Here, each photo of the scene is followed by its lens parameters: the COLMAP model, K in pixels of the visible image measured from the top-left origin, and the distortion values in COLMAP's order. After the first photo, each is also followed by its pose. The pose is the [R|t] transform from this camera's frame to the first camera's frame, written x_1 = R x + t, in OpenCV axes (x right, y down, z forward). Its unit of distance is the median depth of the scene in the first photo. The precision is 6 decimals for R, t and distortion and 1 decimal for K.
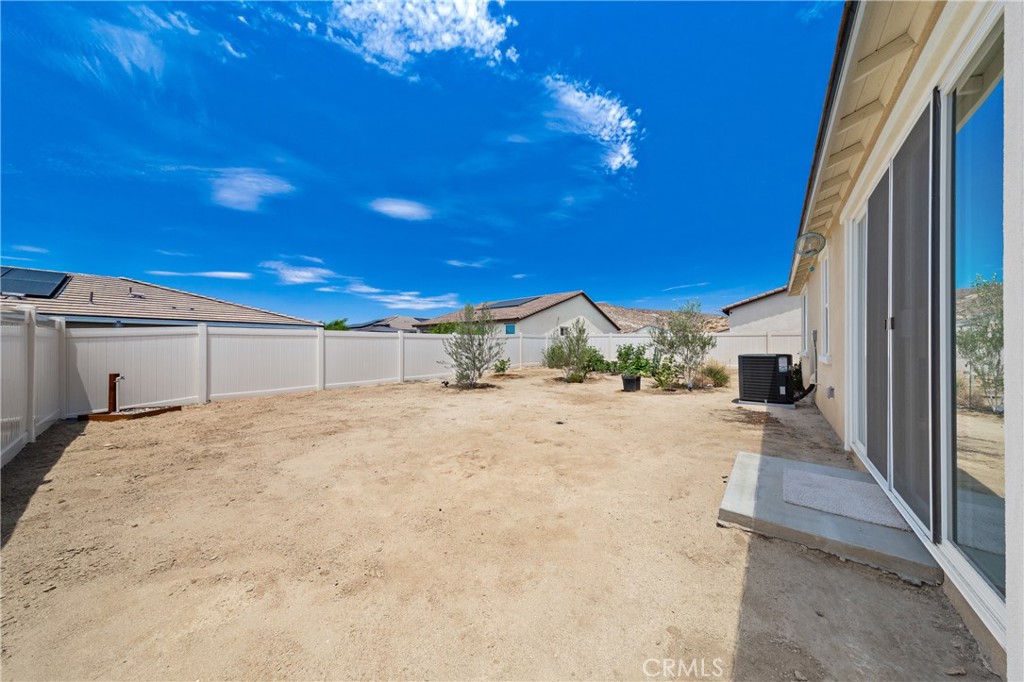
lens RADIAL K [[309.8, 0, 511.9], [0, 309.8, 343.3], [0, 0, 1]] dist [-0.000291, 0.000080]
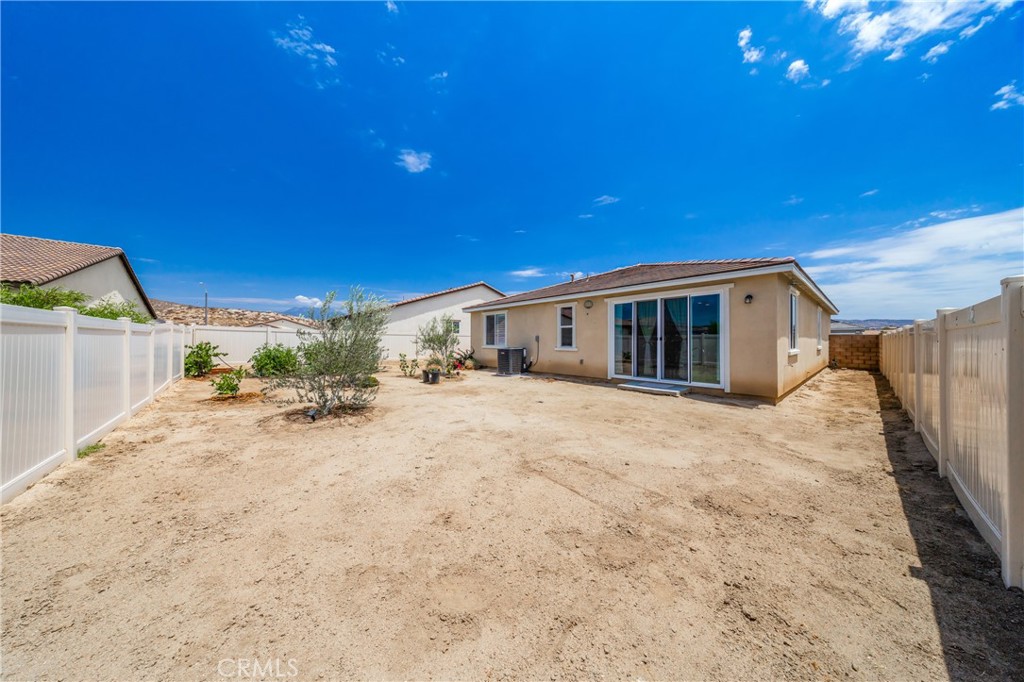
lens RADIAL K [[309.8, 0, 512.3], [0, 309.8, 338.8], [0, 0, 1]] dist [-0.000291, 0.000080]
pose [[0.152095, 0.004527, 0.988355, -1.634759], [-0.005730, 0.999977, -0.003698, -0.018885], [-0.988349, -0.005100, 0.152118, 1.251600]]
